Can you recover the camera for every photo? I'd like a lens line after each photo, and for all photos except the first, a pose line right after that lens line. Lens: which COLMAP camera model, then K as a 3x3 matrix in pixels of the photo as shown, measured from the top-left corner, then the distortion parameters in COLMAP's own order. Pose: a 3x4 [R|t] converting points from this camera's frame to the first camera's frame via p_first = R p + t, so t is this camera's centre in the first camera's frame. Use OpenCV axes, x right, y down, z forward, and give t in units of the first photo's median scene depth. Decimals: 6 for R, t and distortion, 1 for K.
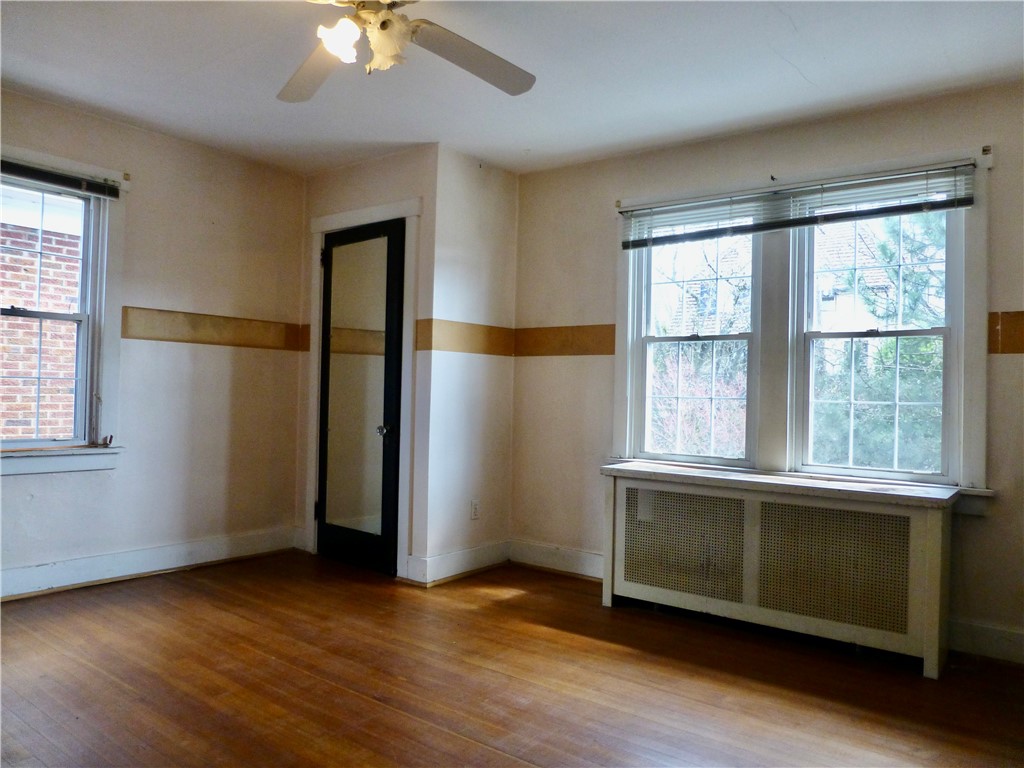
lens RADIAL K [[737.7, 0, 519.6], [0, 737.7, 383.1], [0, 0, 1]] dist [-0.047433, 0.055405]
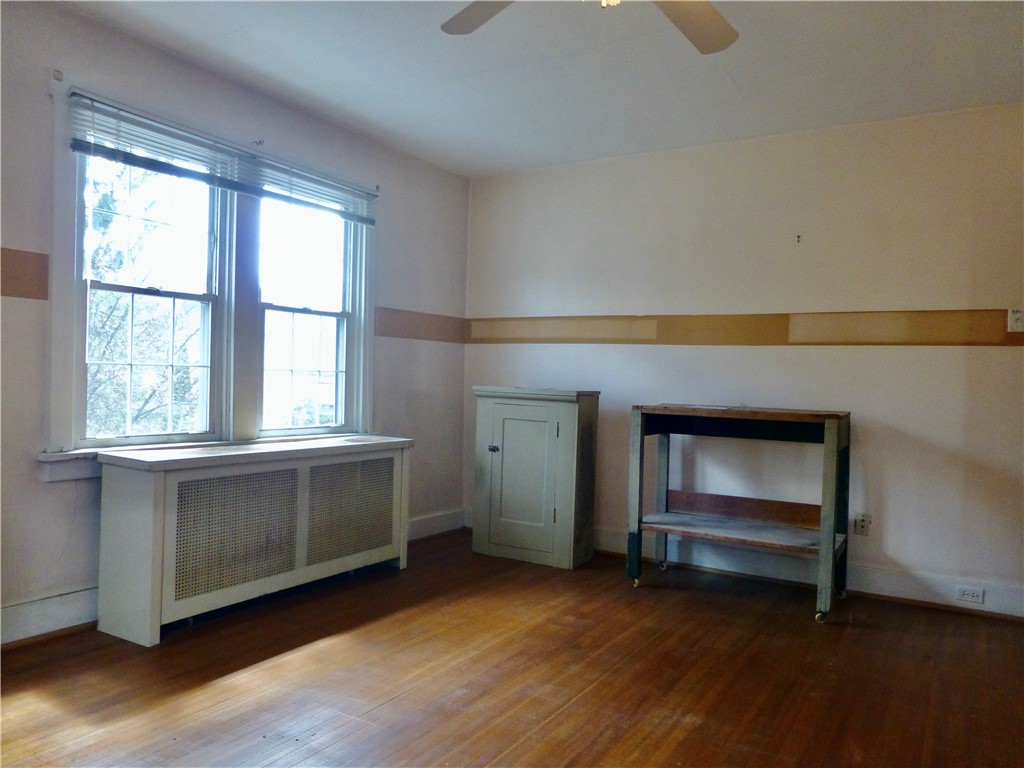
lens RADIAL K [[737.7, 0, 519.6], [0, 737.7, 383.1], [0, 0, 1]] dist [-0.047433, 0.055405]
pose [[-0.105899, -0.033890, 0.993799, -0.710725], [-0.043475, 0.998621, 0.029422, -0.002047], [-0.993426, -0.040090, -0.107226, 0.784839]]
